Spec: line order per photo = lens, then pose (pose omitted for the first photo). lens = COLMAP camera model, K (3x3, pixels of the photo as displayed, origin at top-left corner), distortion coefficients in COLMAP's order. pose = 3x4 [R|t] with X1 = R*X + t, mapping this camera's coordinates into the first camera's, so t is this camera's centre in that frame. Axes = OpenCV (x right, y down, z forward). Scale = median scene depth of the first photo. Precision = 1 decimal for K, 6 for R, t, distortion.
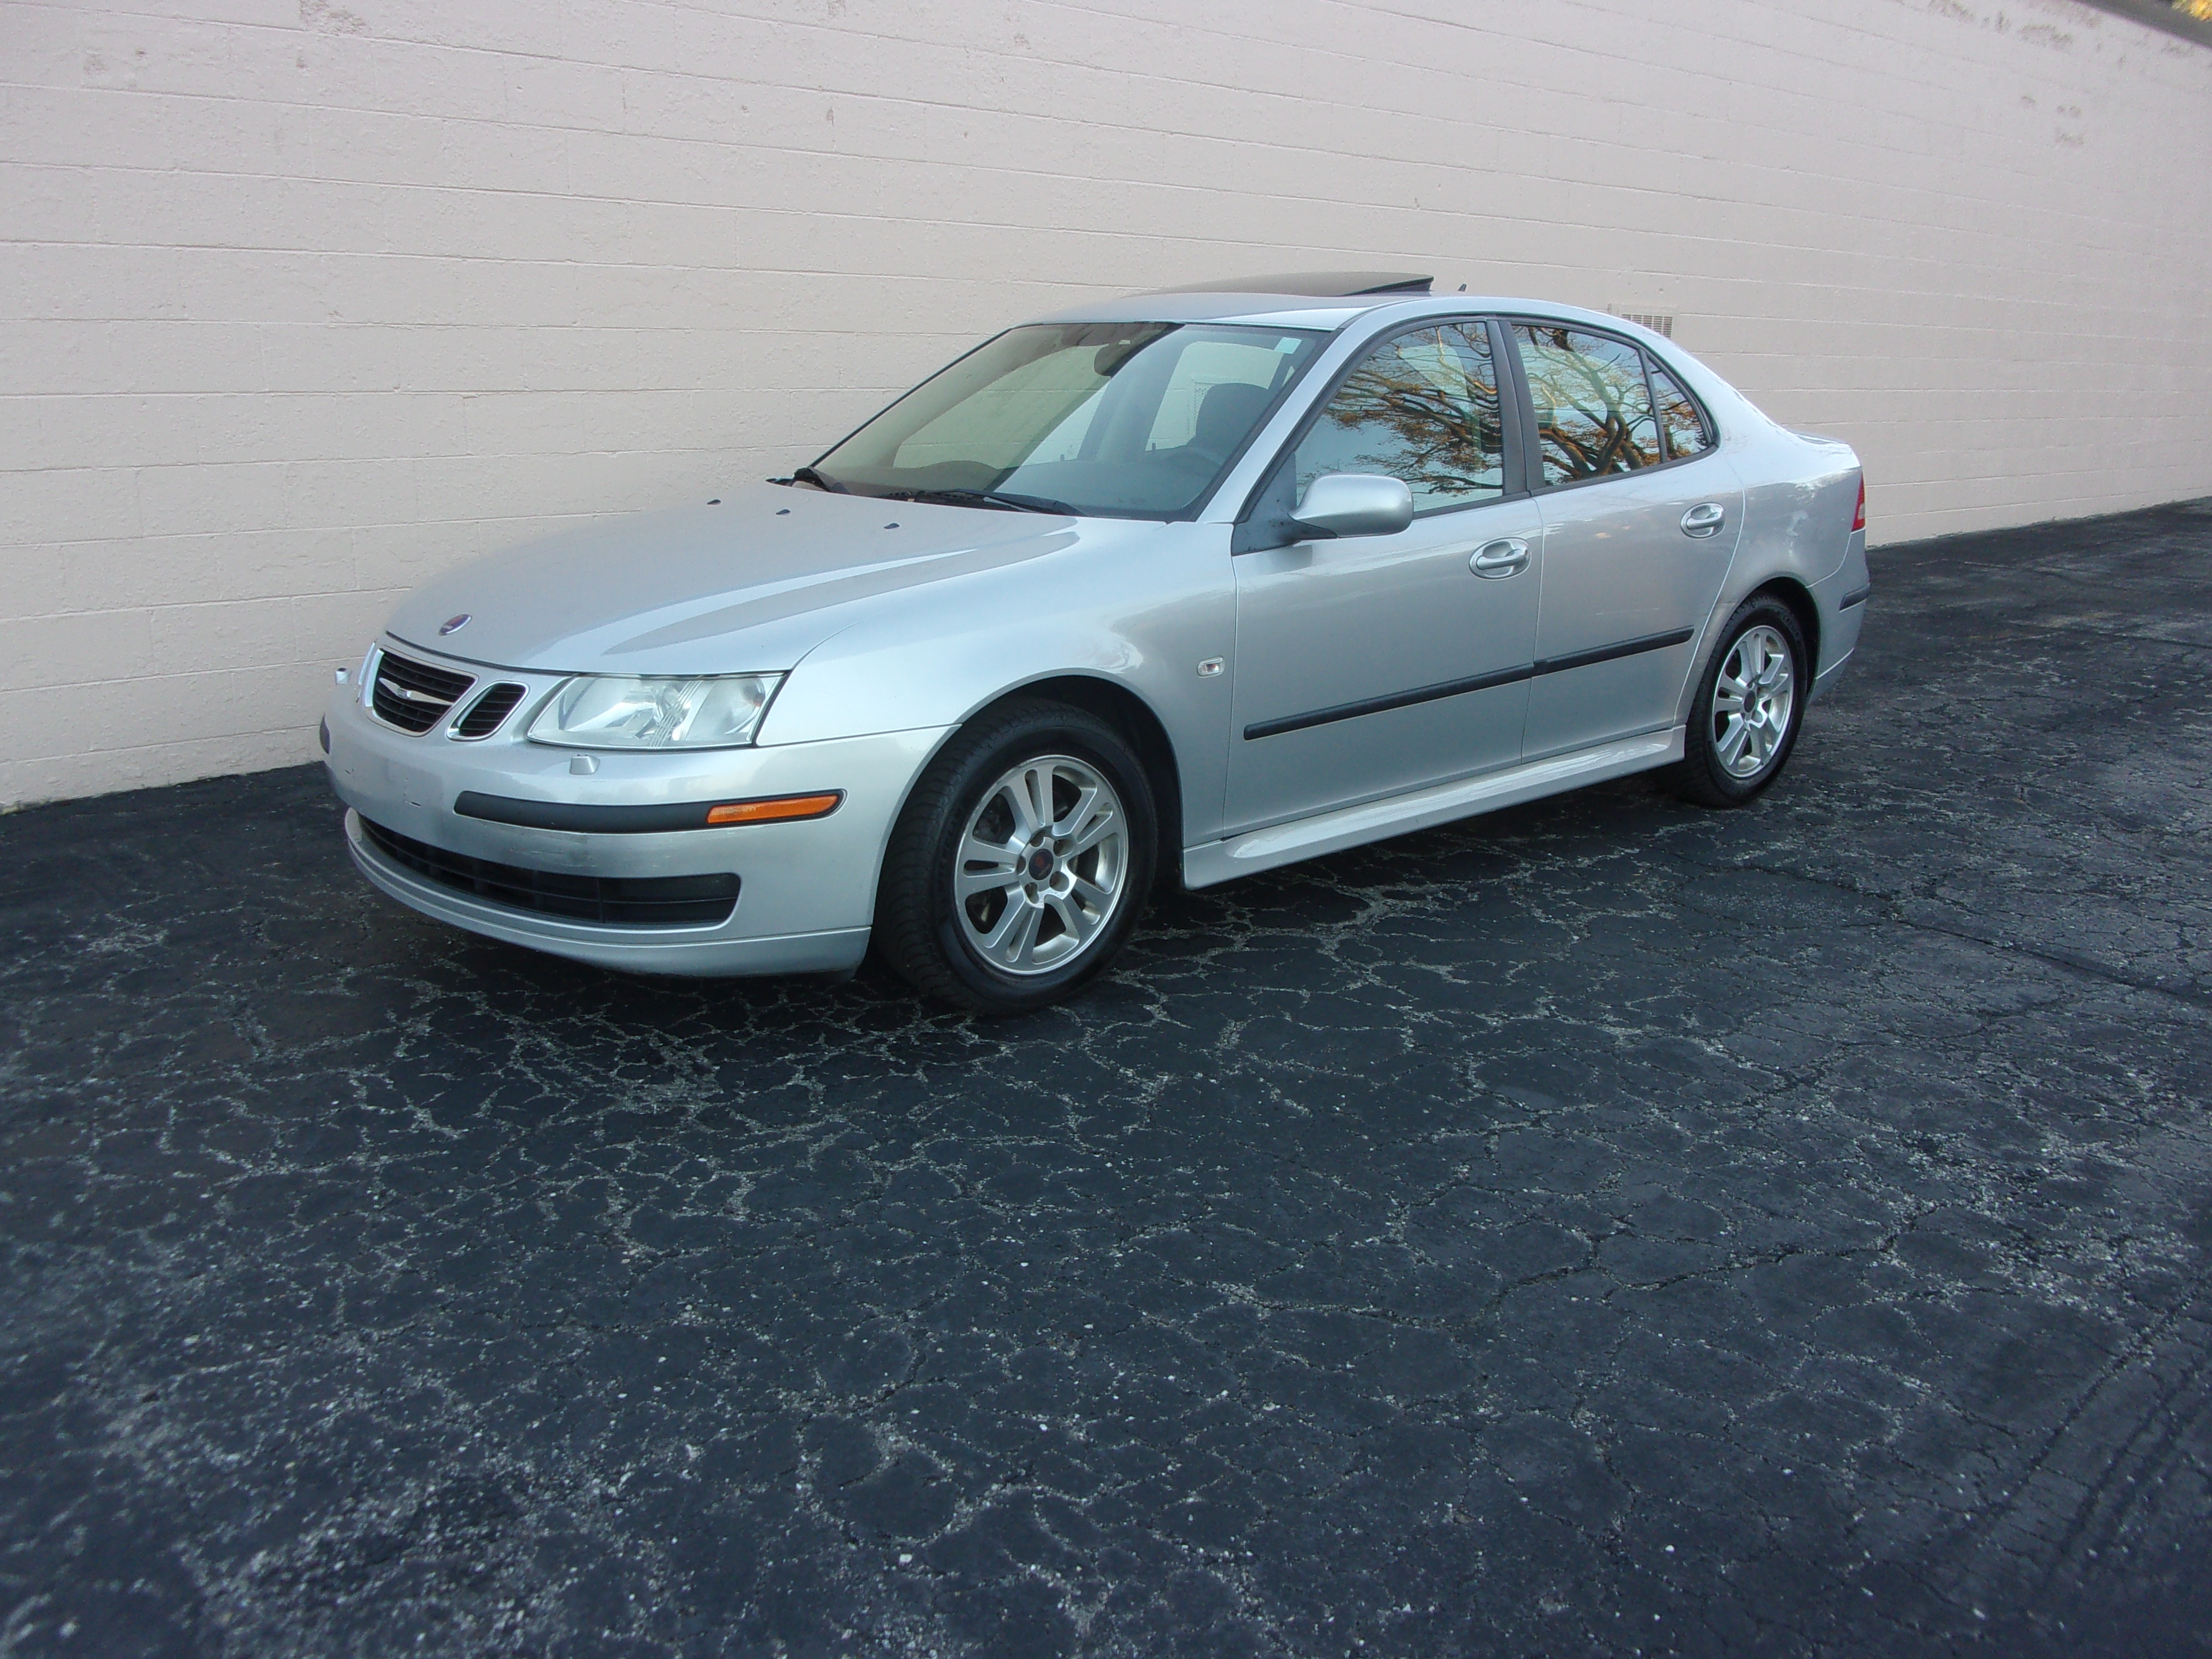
lens RADIAL K [[1828.8, 0, 1106.0], [0, 1828.8, 829.5], [0, 0, 1]] dist [0.001047, -0.048182]
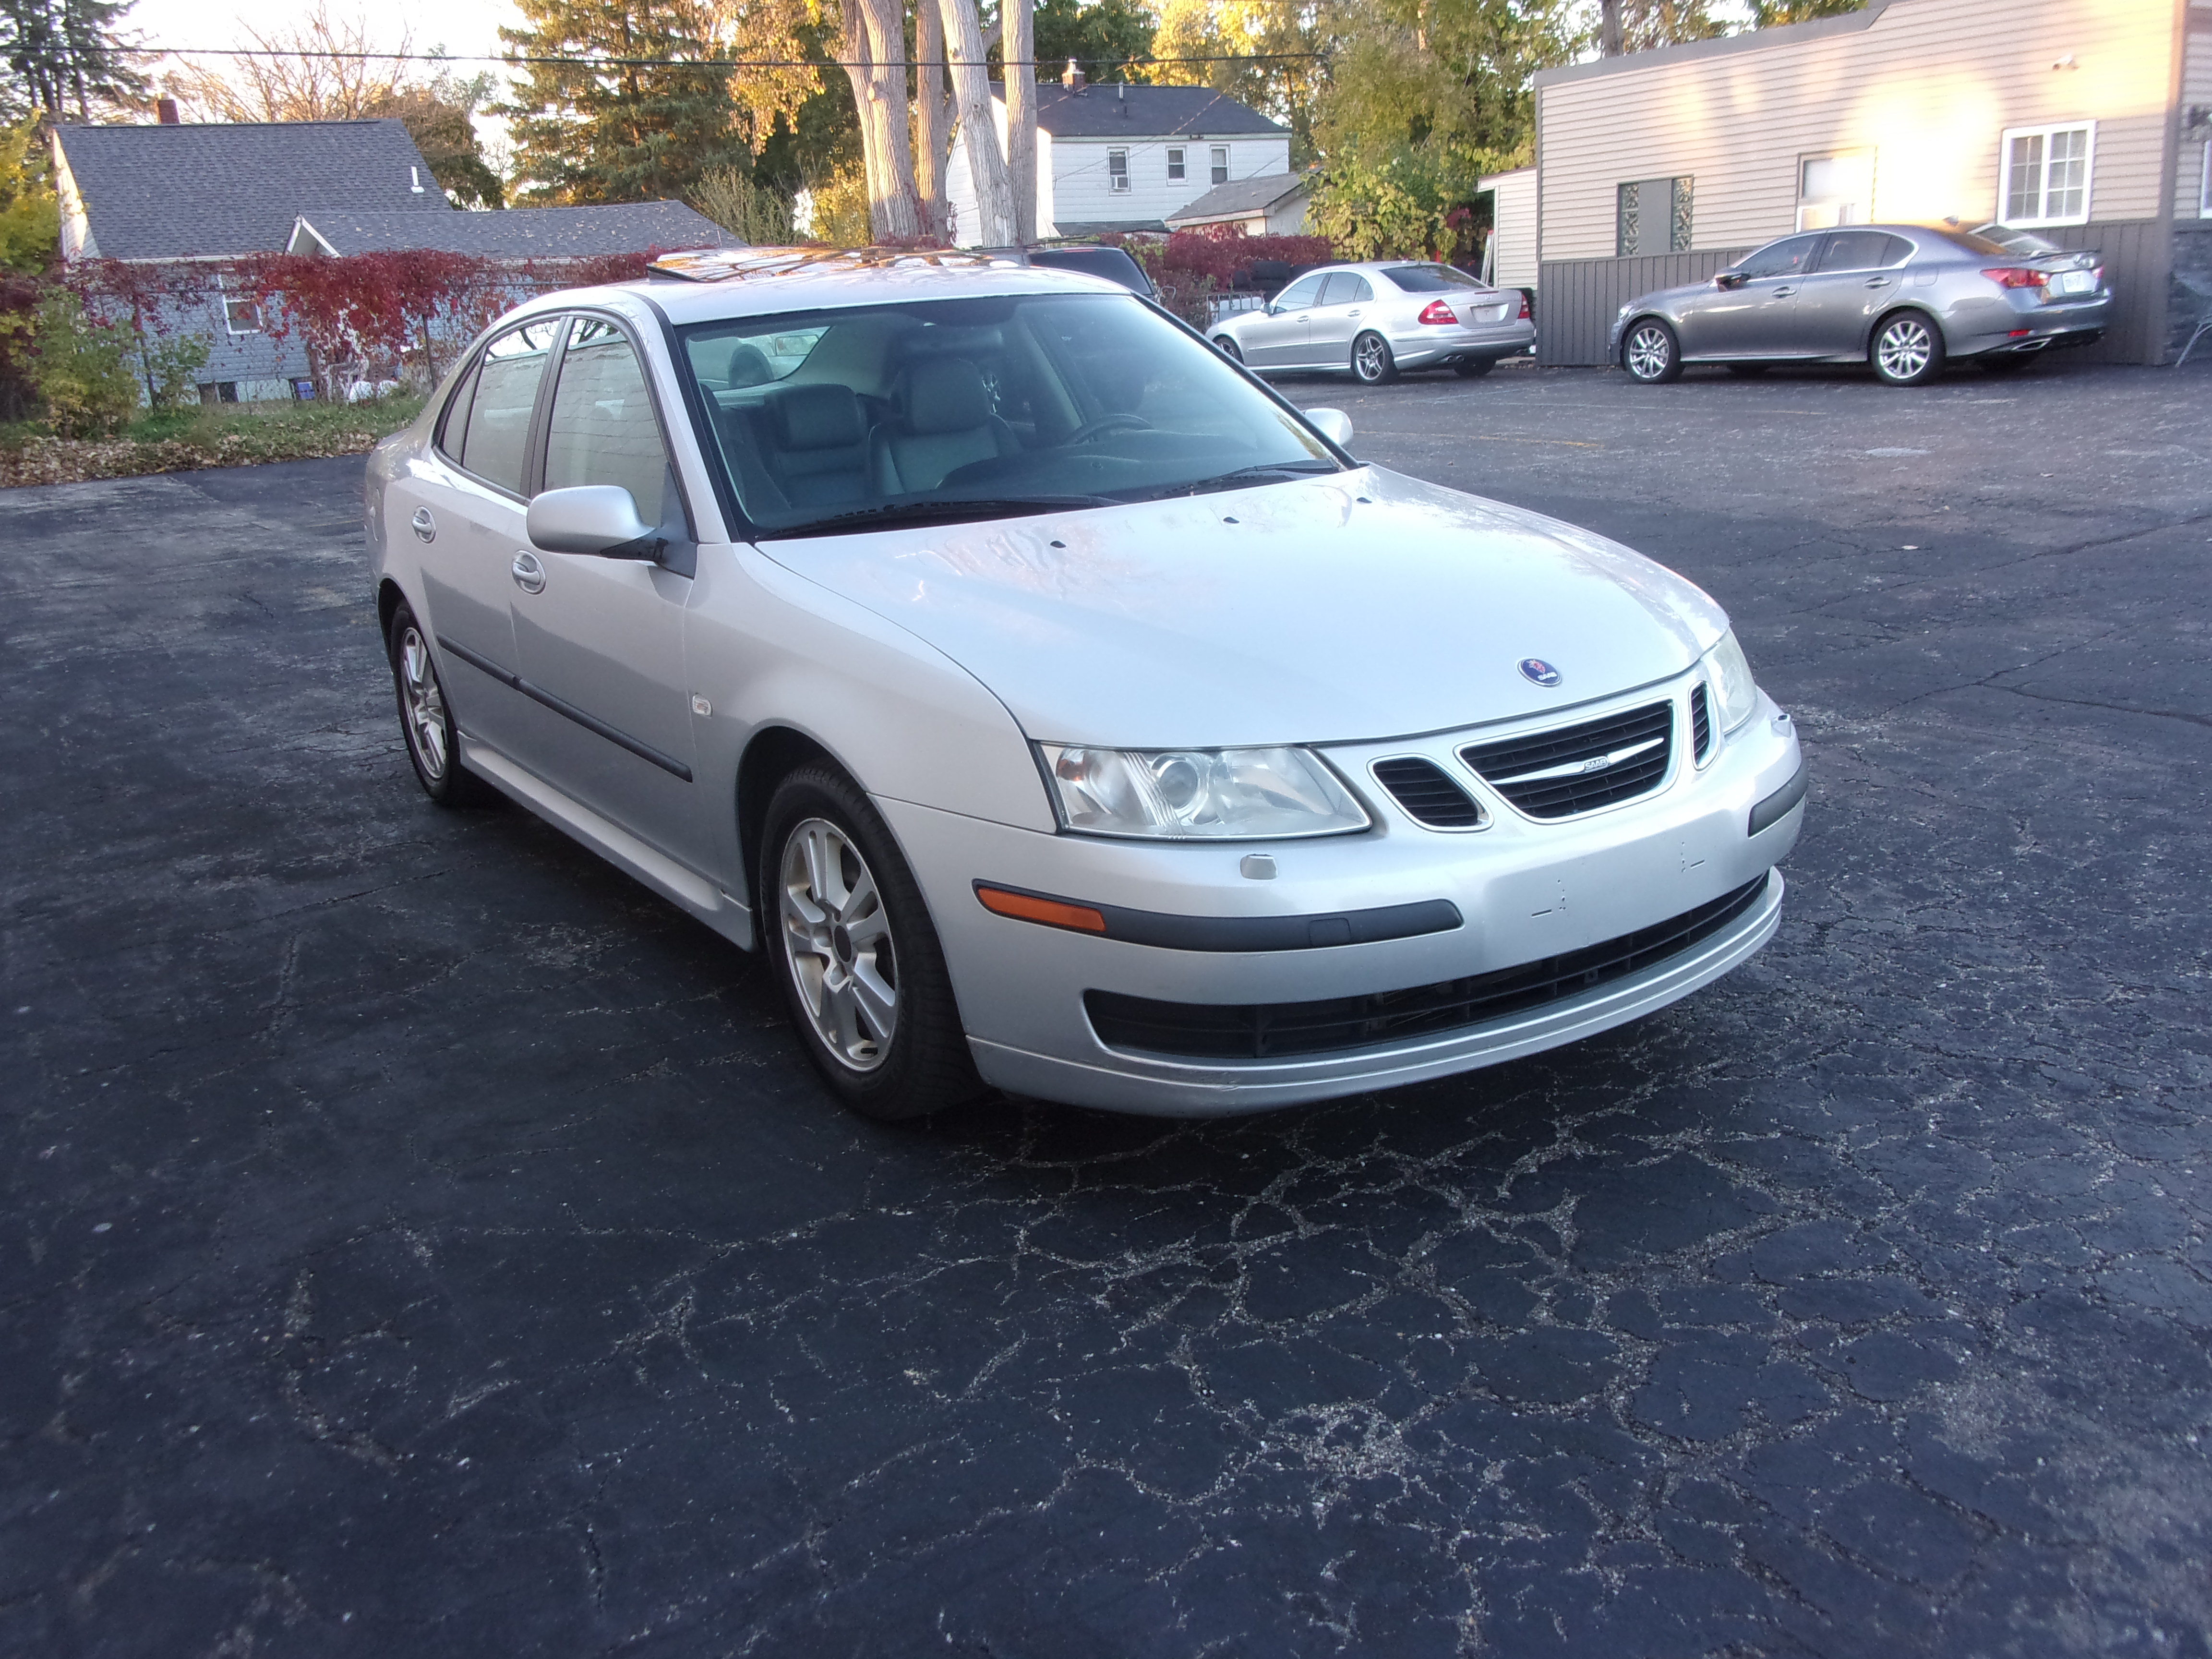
lens RADIAL K [[1828.8, 0, 1106.0], [0, 1828.8, 829.5], [0, 0, 1]] dist [0.001047, -0.048182]
pose [[0.156443, -0.303308, 0.939962, -1.197781], [0.307644, 0.919301, 0.245438, -0.314628], [-0.938552, 0.250777, 0.237130, 1.058950]]
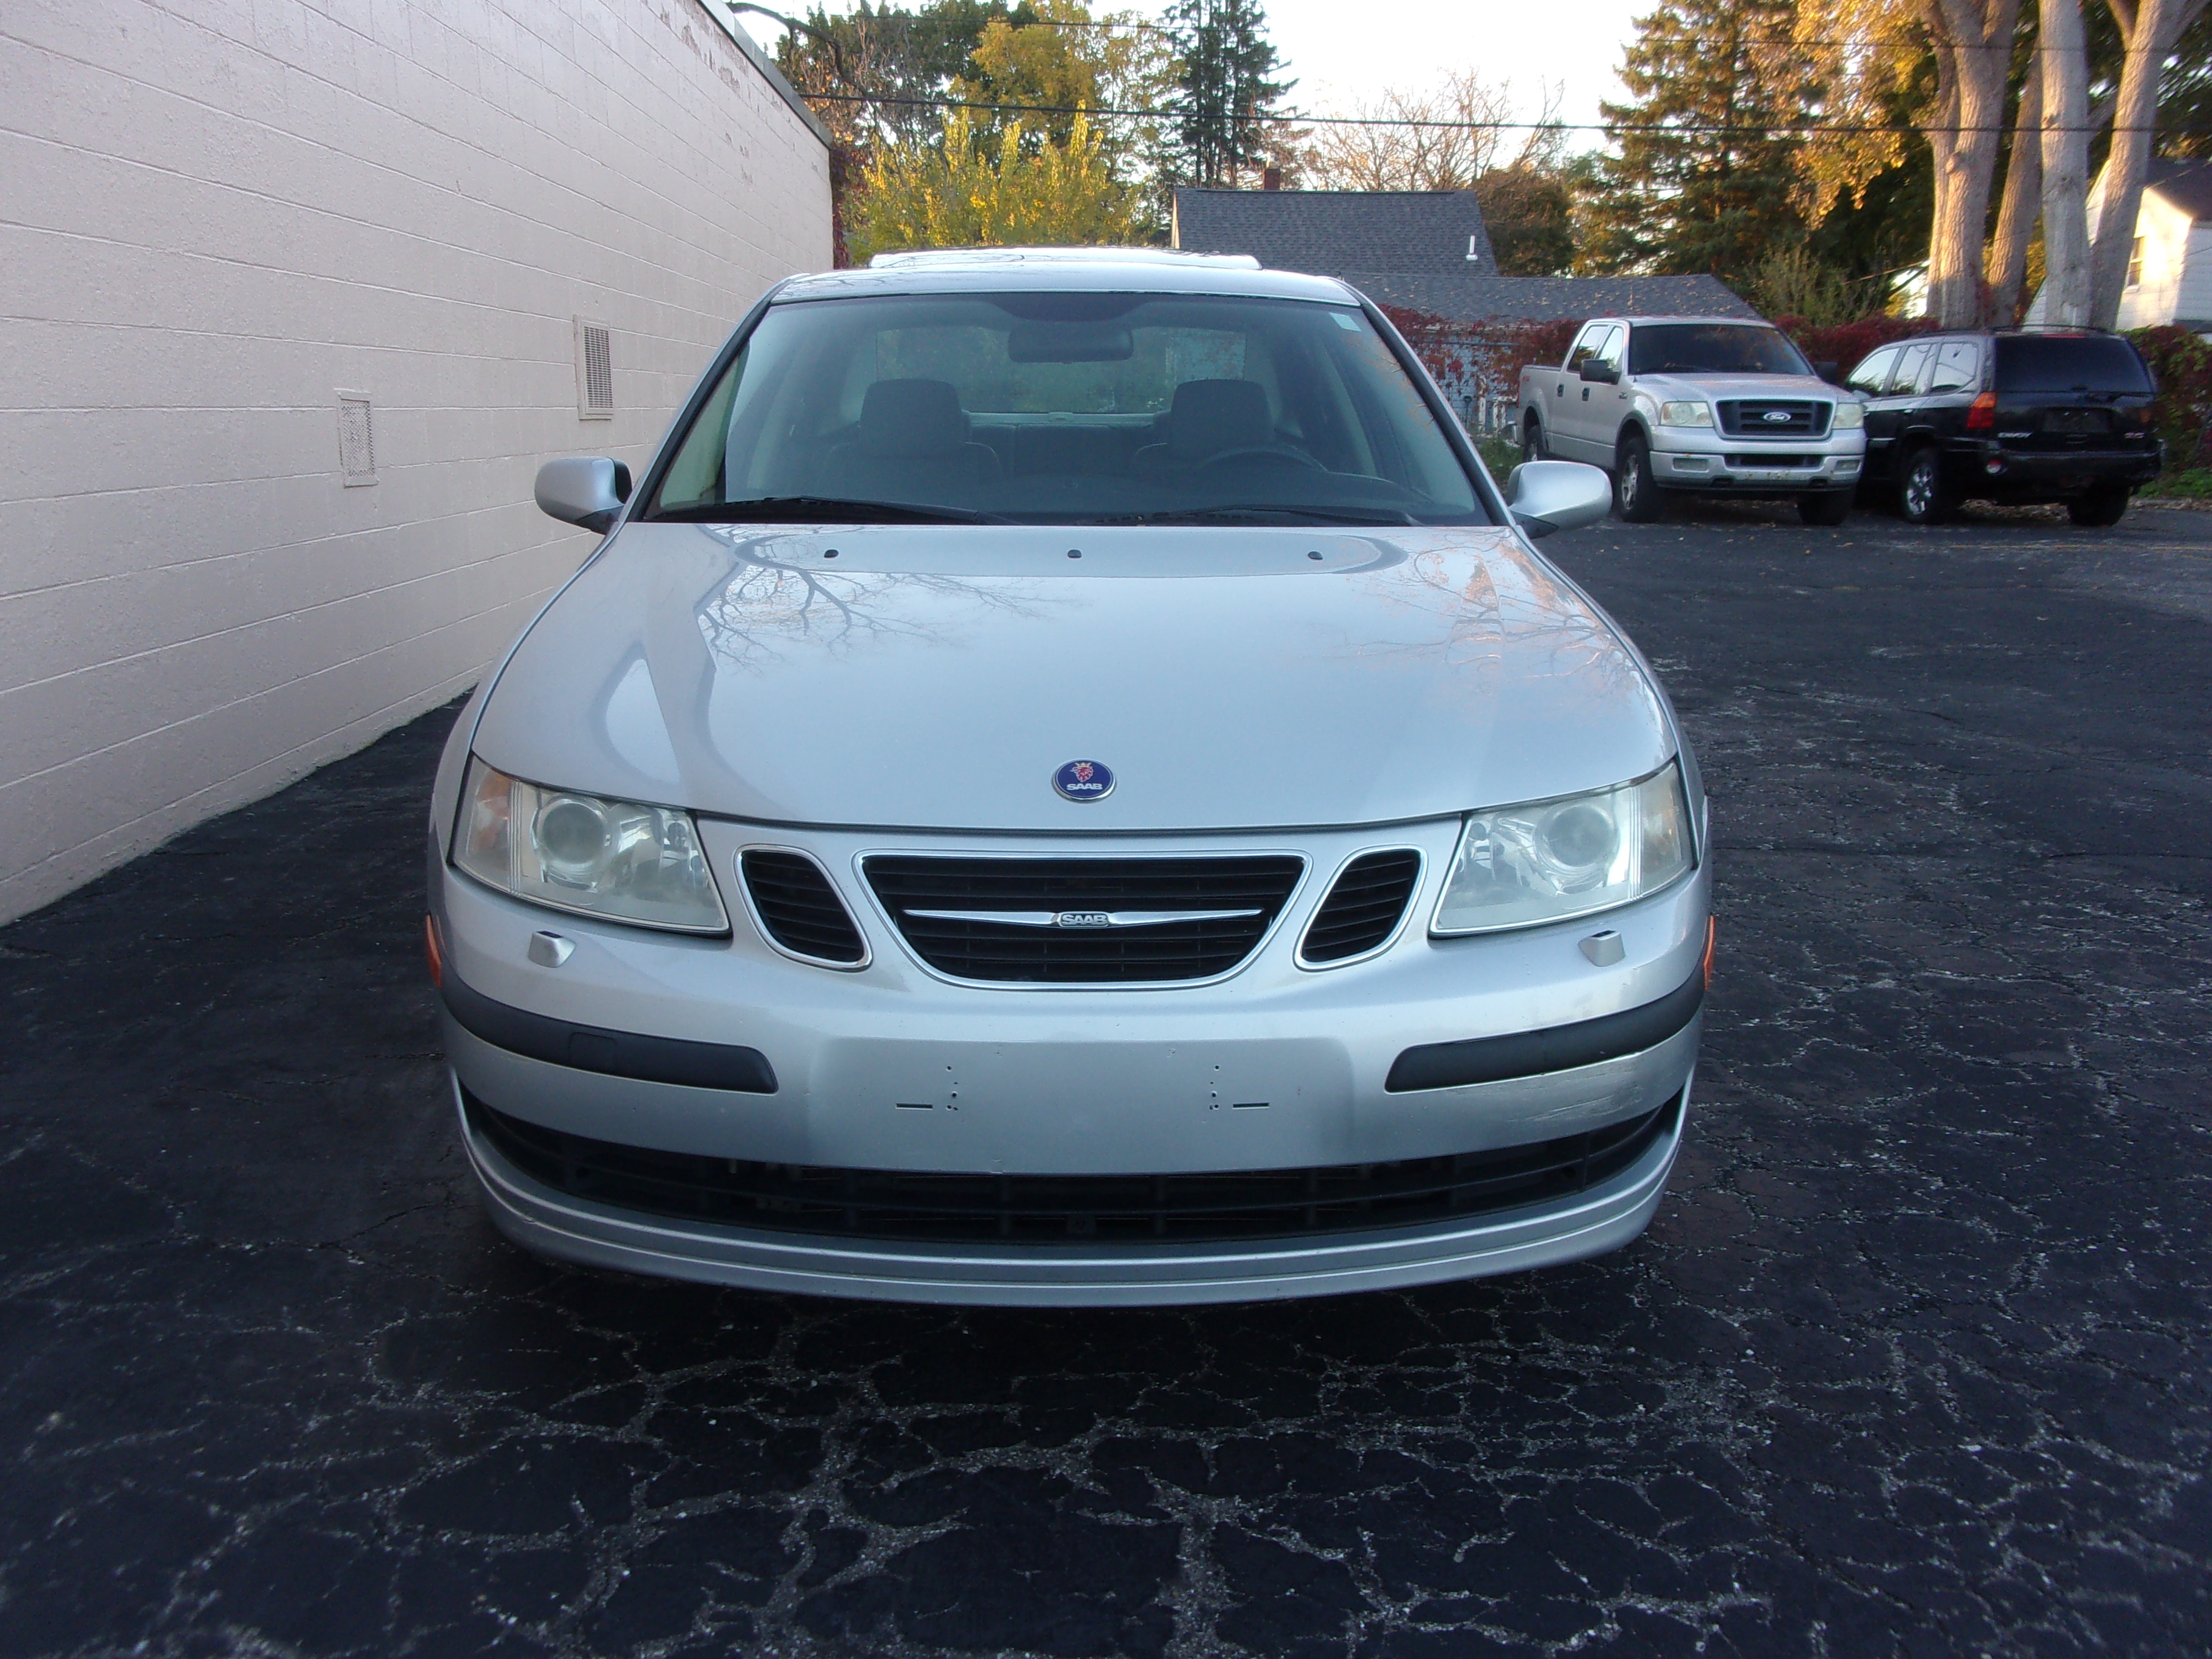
lens RADIAL K [[1850.7, 0, 1070.9], [0, 1850.7, 829.4], [0, 0, 1]] dist [-0.004530, 0.002072]
pose [[0.661956, -0.183140, 0.726825, -0.804167], [0.195048, 0.978372, 0.068882, -0.144230], [-0.723720, 0.096169, 0.683360, 0.657382]]
